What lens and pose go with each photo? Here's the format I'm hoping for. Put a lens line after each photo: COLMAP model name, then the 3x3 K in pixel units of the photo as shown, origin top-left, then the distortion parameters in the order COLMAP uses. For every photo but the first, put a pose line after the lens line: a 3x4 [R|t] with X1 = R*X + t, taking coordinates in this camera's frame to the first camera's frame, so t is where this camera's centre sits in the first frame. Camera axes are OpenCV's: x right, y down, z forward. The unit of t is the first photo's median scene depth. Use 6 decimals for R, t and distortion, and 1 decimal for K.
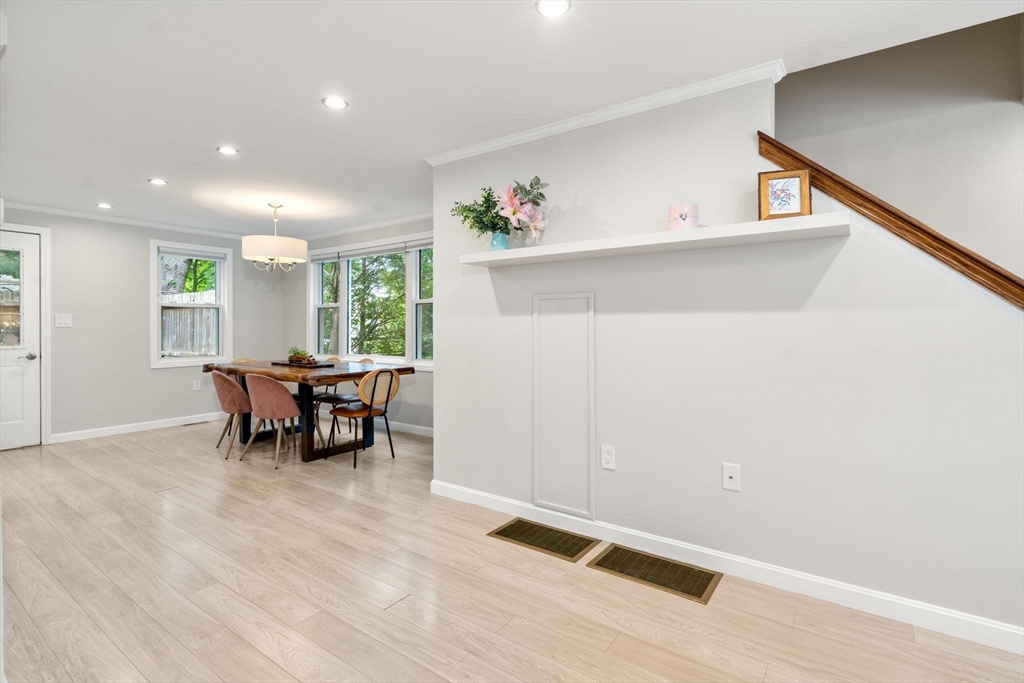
lens RADIAL K [[486.9, 0, 512.1], [0, 486.9, 331.3], [0, 0, 1]] dist [0.014212, -0.000116]
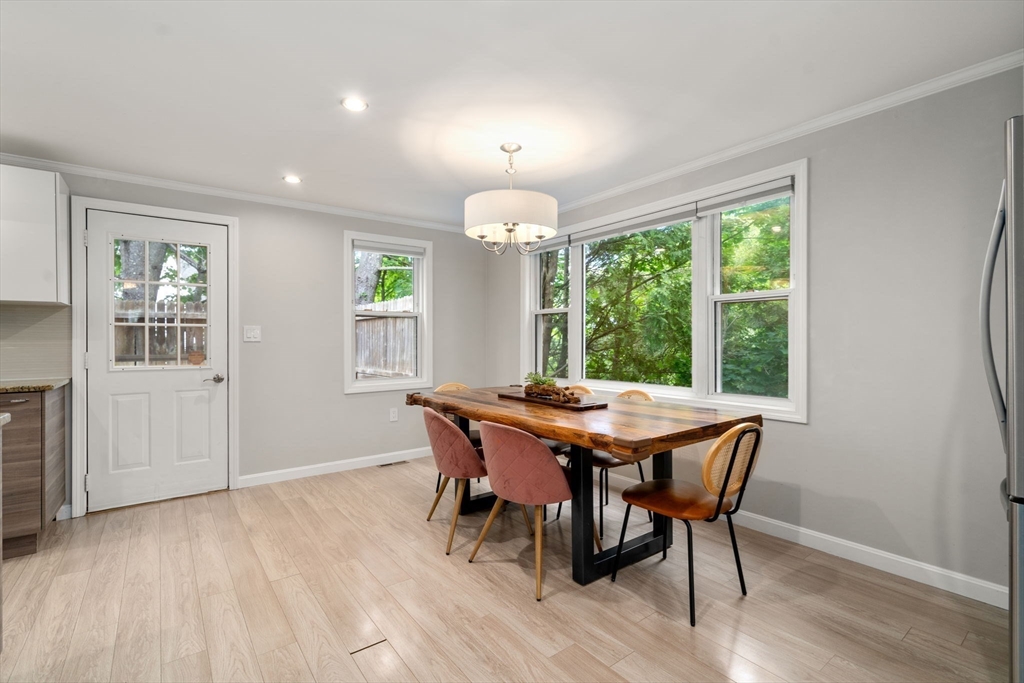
lens RADIAL K [[462.8, 0, 512.0], [0, 462.8, 341.5], [0, 0, 1]] dist [-0.001330, 0.000390]
pose [[0.958412, -0.002426, -0.285378, -0.293228], [0.000701, 0.999981, -0.006145, -0.003713], [0.285387, 0.005689, 0.958395, 0.401272]]
